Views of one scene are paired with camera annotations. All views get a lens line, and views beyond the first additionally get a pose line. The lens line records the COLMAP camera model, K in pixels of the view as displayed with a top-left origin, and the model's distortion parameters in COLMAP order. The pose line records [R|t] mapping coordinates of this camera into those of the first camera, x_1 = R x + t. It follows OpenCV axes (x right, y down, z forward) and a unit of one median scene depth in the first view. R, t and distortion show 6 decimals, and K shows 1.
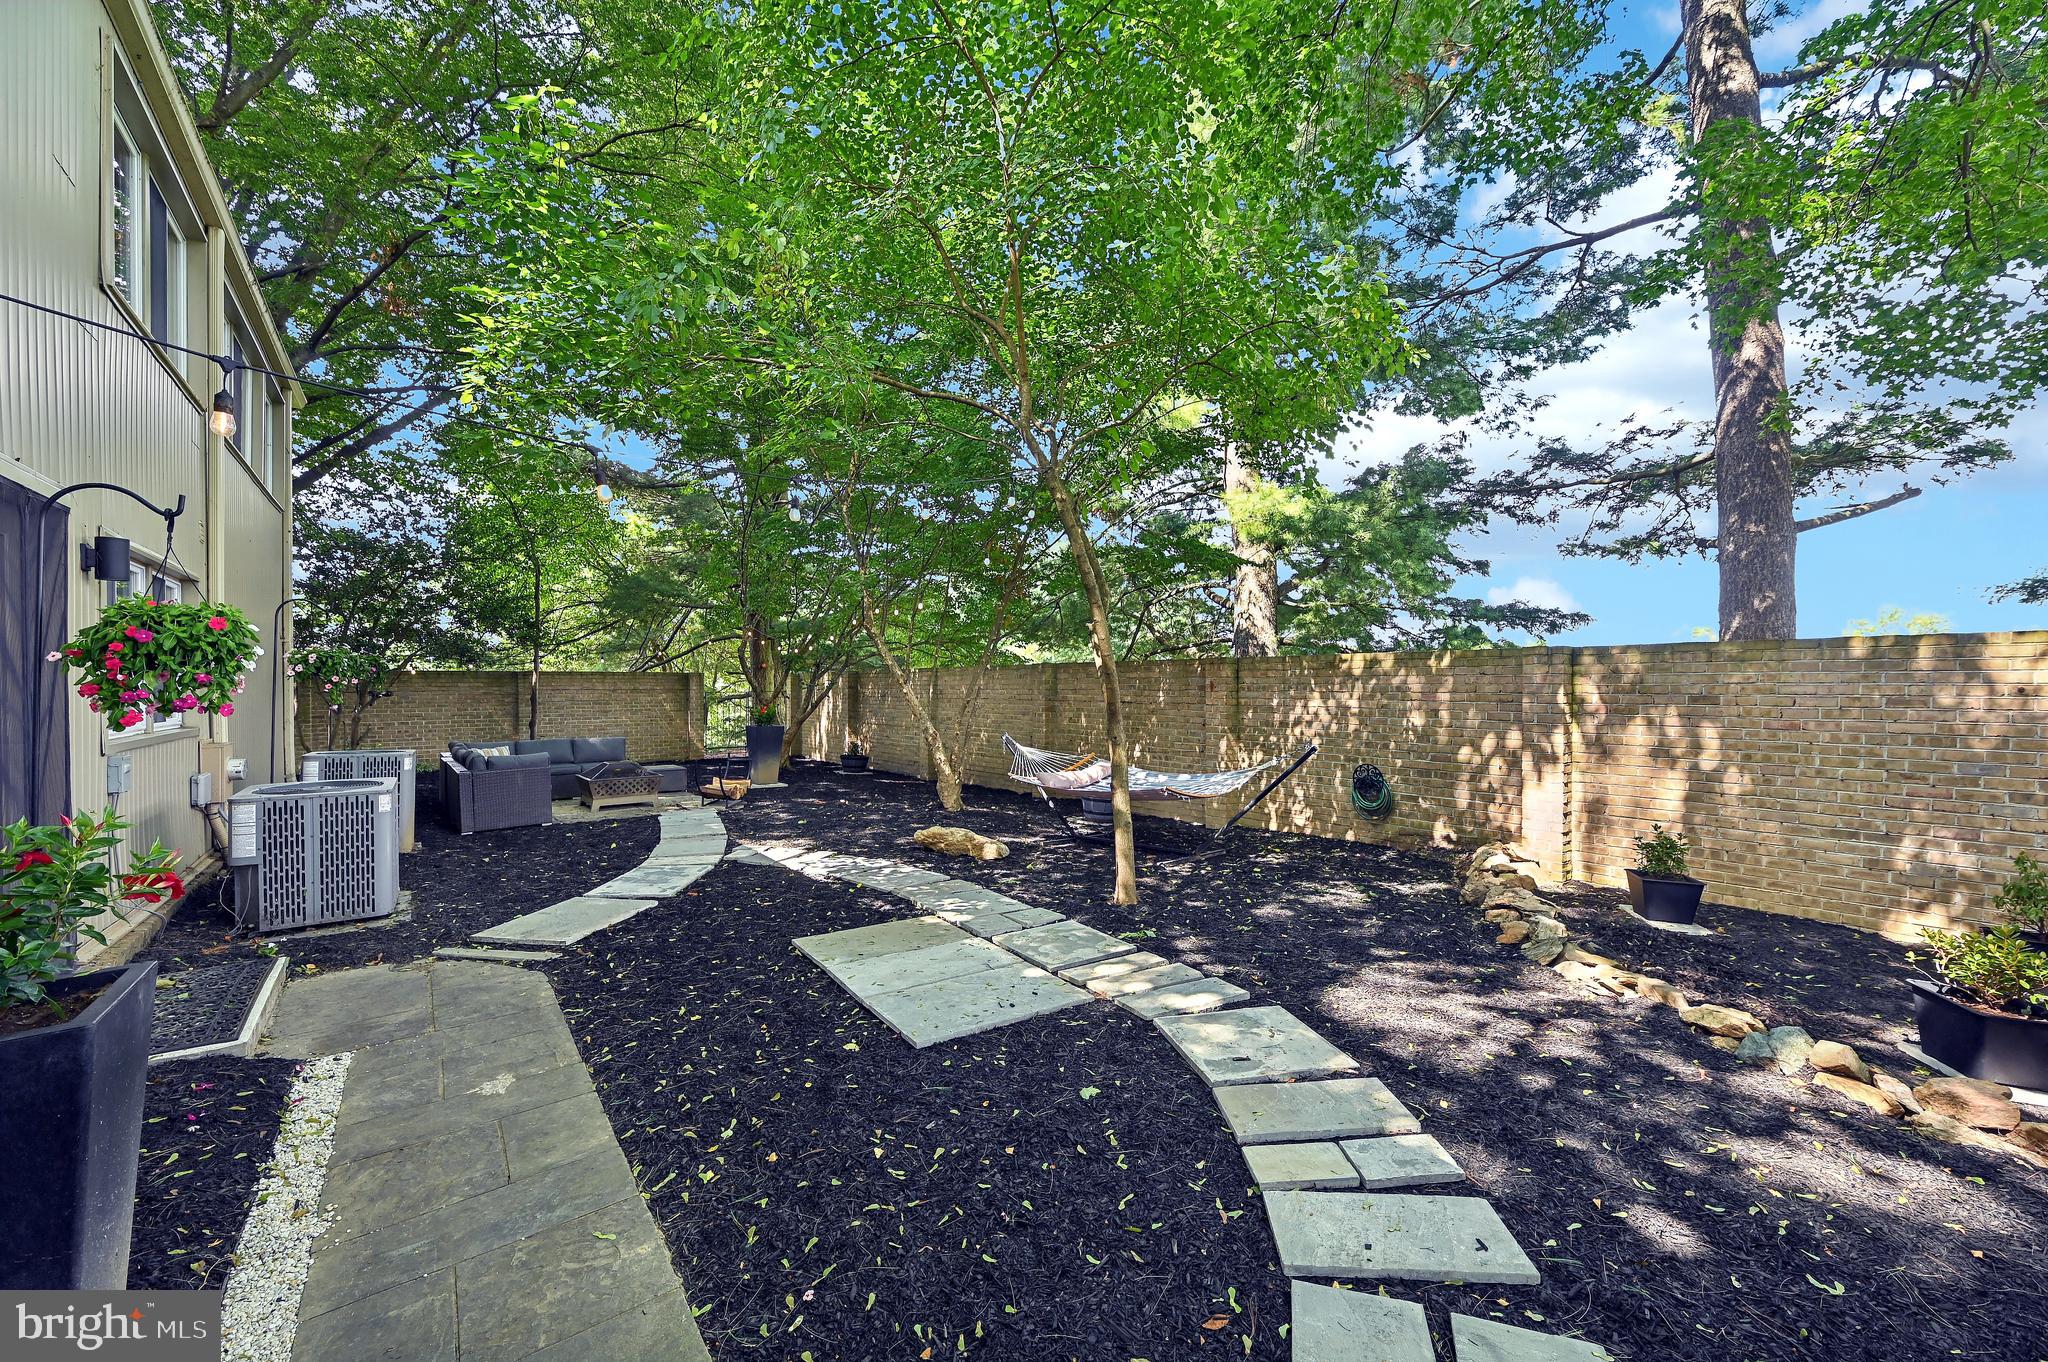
lens RADIAL K [[815.2, 0, 1026.9], [0, 815.2, 685.6], [0, 0, 1]] dist [0.001856, -0.000055]
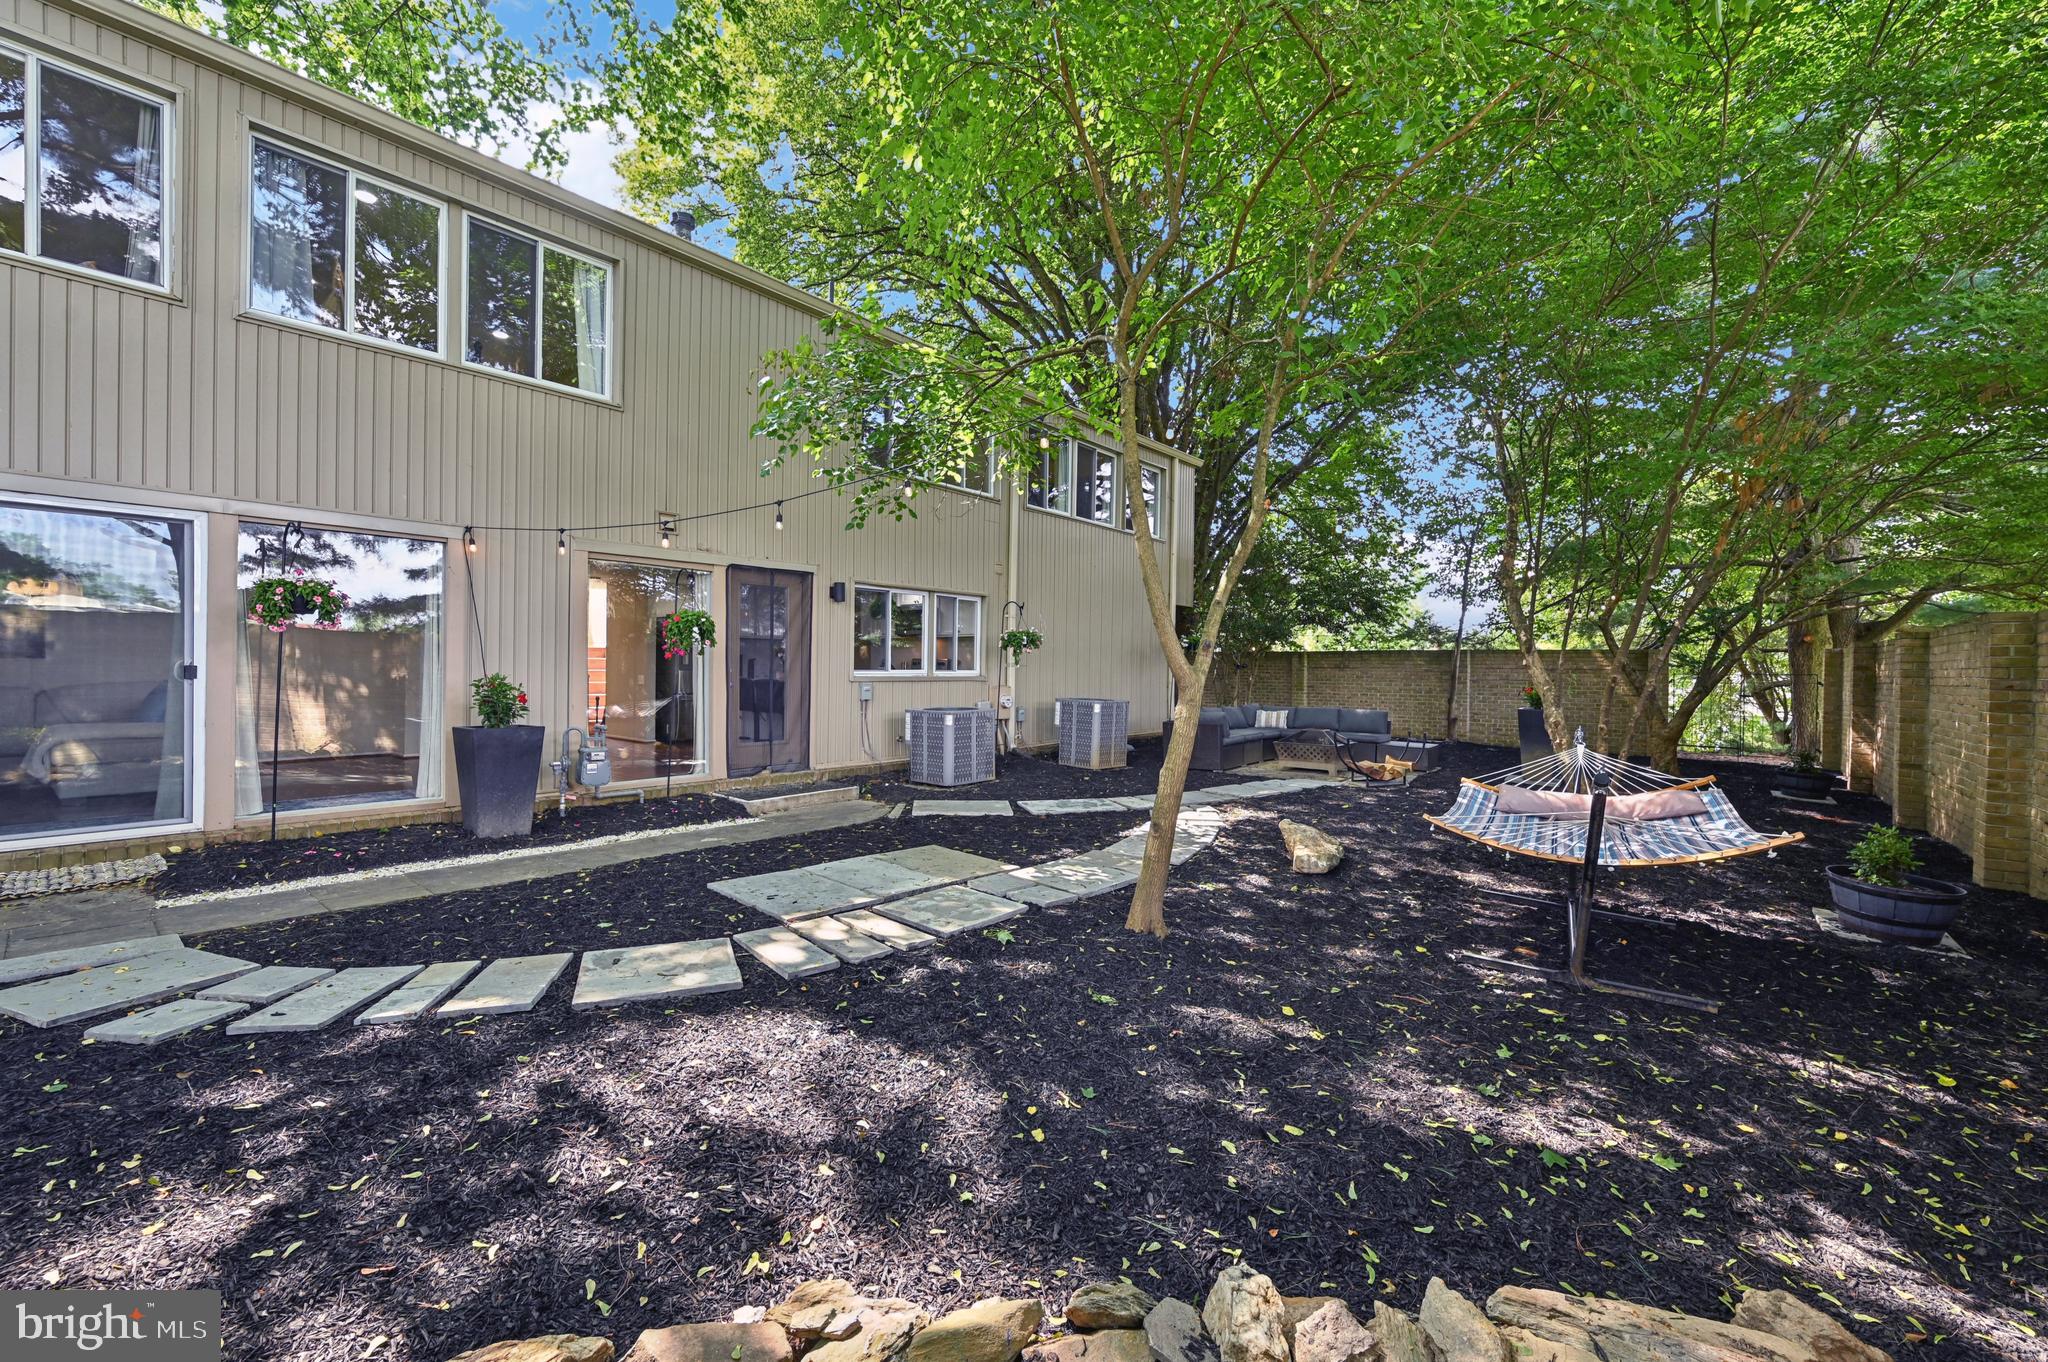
lens RADIAL K [[815.2, 0, 1033.8], [0, 815.2, 670.1], [0, 0, 1]] dist [0.001856, -0.000055]
pose [[0.241397, 0.007904, -0.970394, 1.407673], [-0.017788, 0.999835, 0.003719, 0.038873], [0.970263, 0.016364, 0.241498, 1.205141]]
